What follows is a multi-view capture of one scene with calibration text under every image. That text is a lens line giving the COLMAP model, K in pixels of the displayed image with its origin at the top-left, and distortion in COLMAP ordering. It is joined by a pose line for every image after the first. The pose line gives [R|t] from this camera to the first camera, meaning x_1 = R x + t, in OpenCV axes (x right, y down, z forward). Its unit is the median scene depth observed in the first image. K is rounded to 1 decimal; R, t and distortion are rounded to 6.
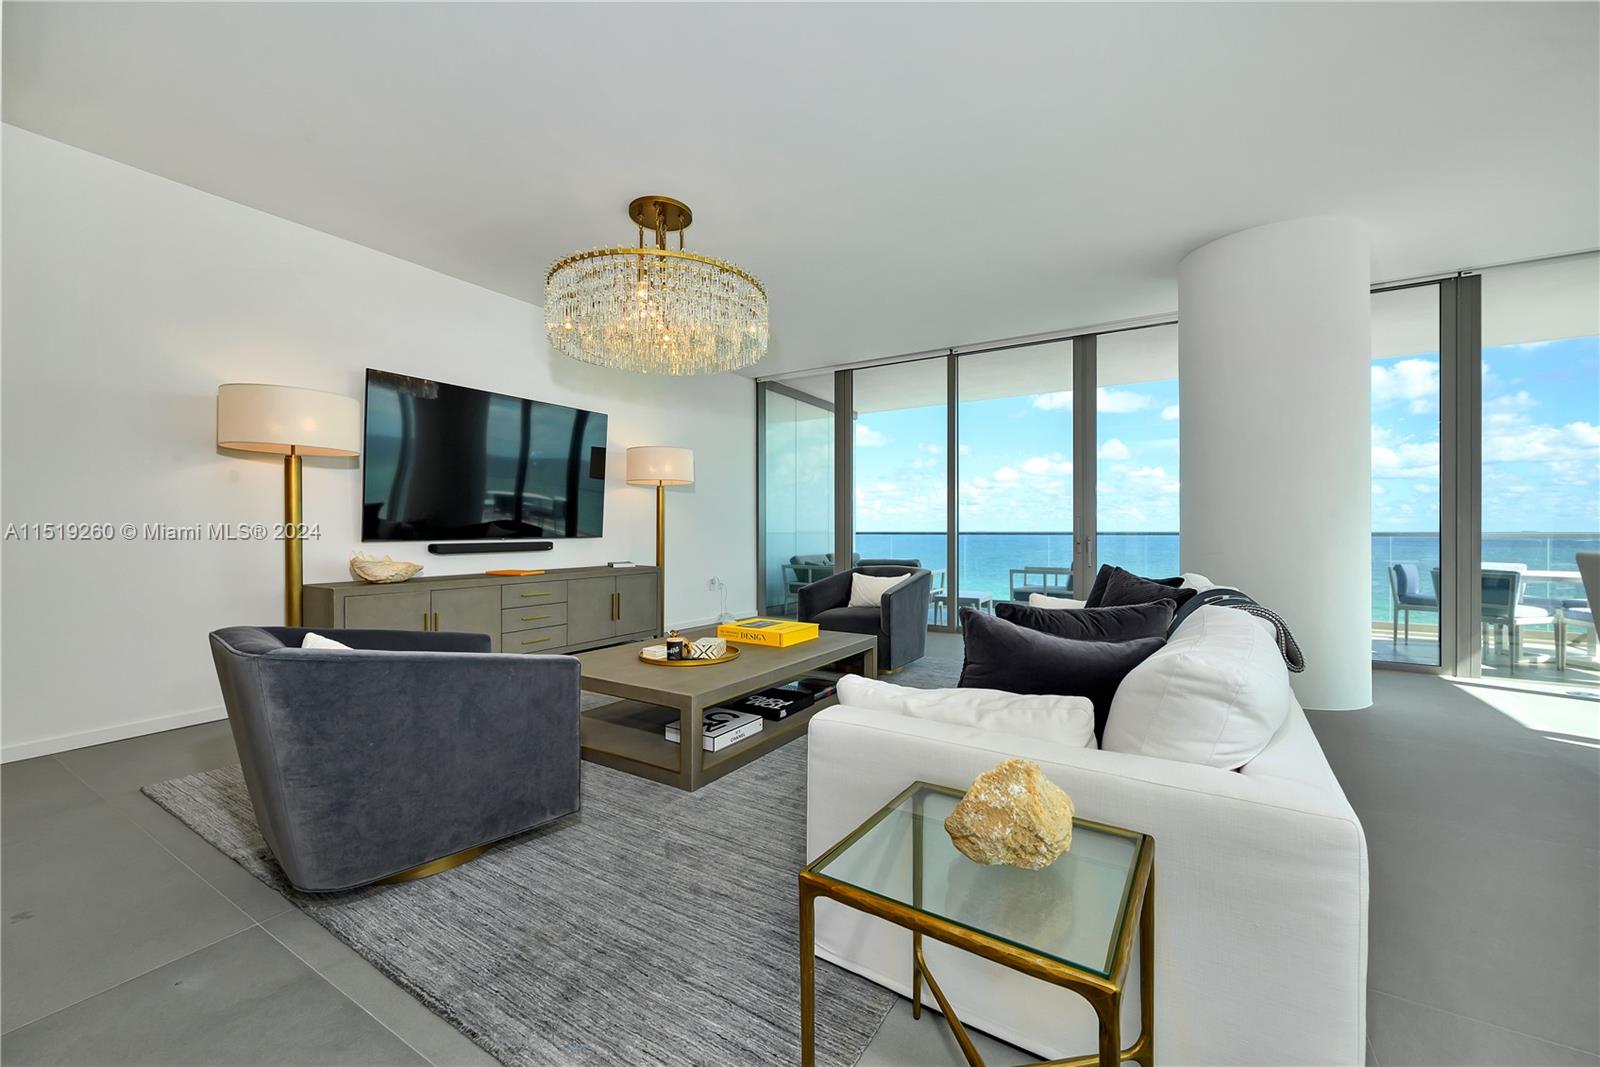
lens RADIAL K [[629.9, 0, 804.7], [0, 629.9, 531.3], [0, 0, 1]] dist [0.000027, -0.000320]
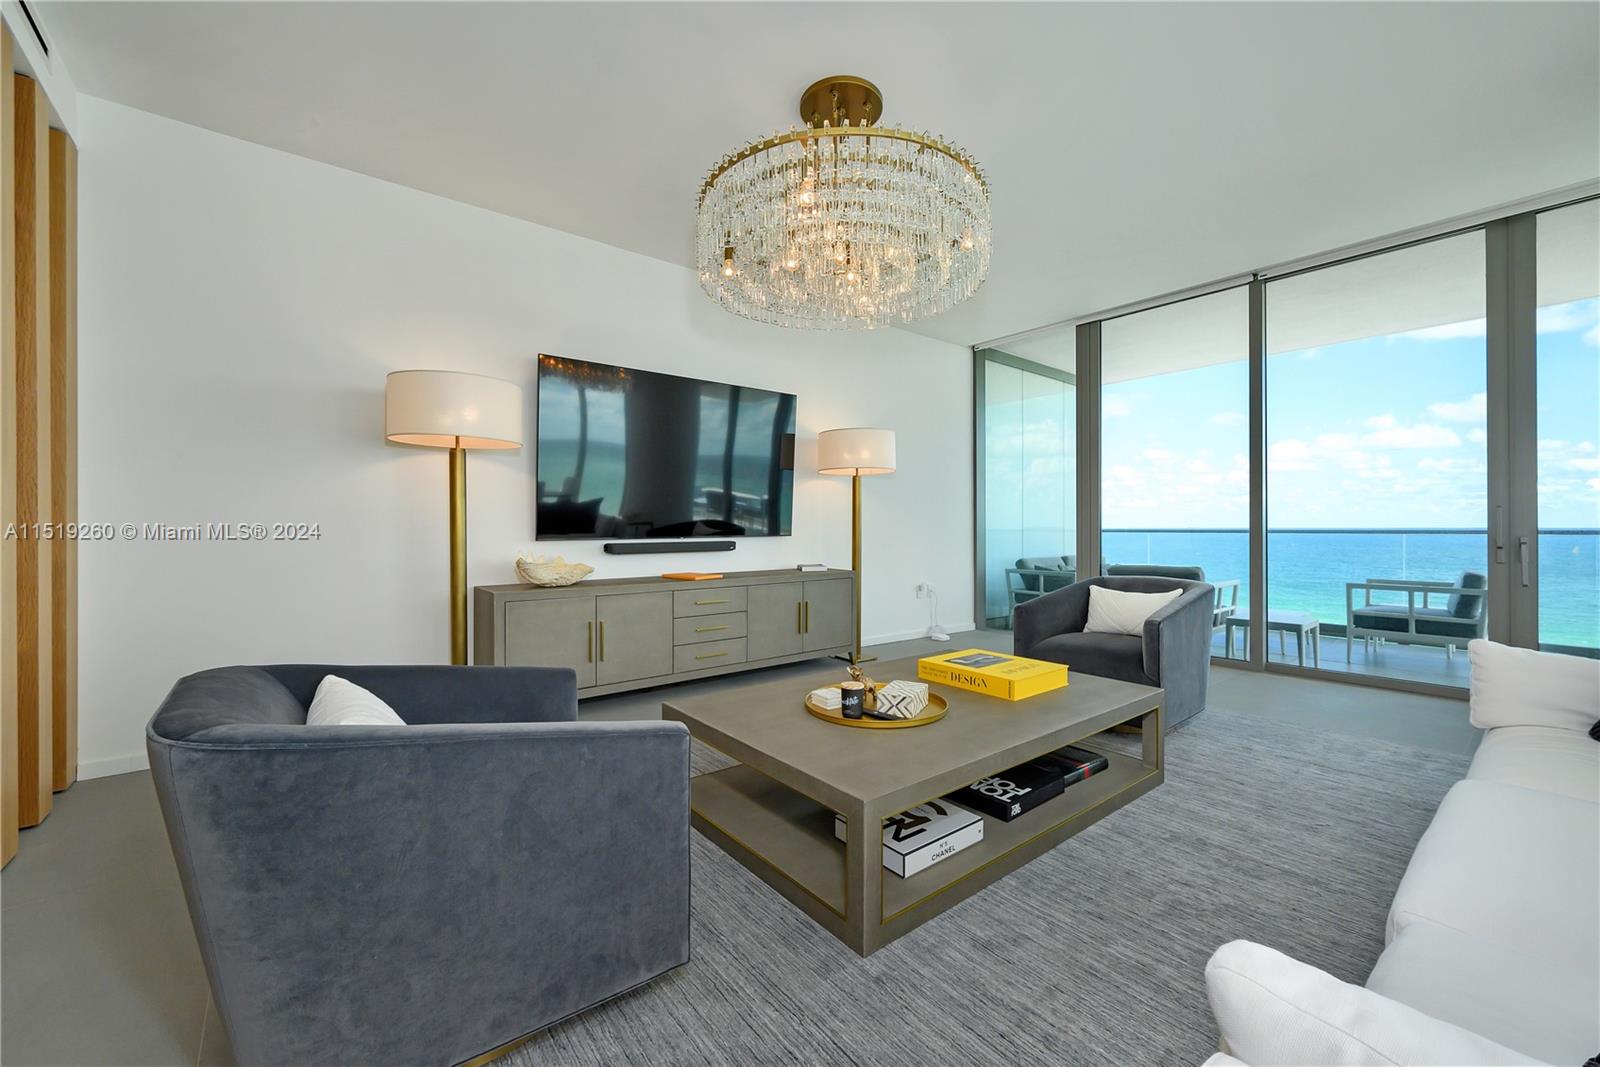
lens RADIAL K [[629.9, 0, 804.7], [0, 629.9, 531.3], [0, 0, 1]] dist [0.000027, -0.000320]
pose [[0.943258, 0.000007, -0.332060, -0.015071], [0.001656, 0.999987, 0.004724, -0.001233], [0.332056, -0.005006, 0.943246, 0.198546]]
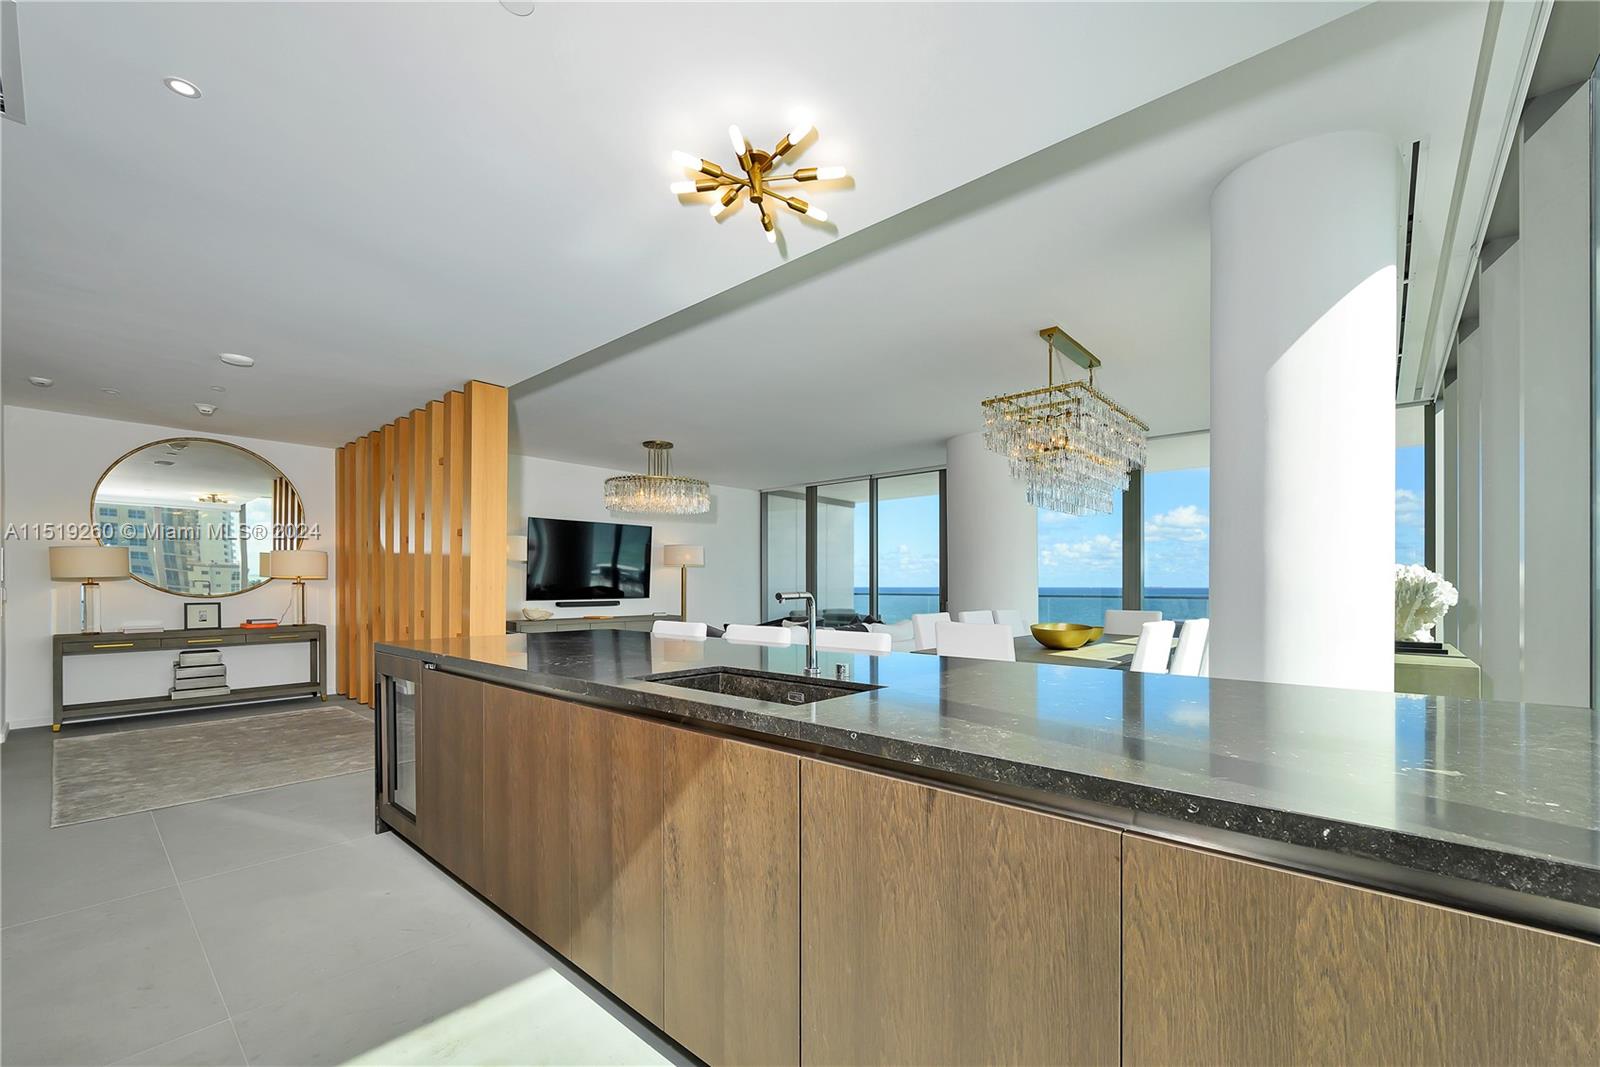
lens RADIAL K [[640.8, 0, 801.0], [0, 640.8, 548.1], [0, 0, 1]] dist [-0.000071, -0.000253]
pose [[0.984698, -0.014320, -0.173679, 0.423095], [0.004028, 0.998222, -0.059465, -0.021564], [0.174222, 0.057855, 0.983005, -0.703962]]
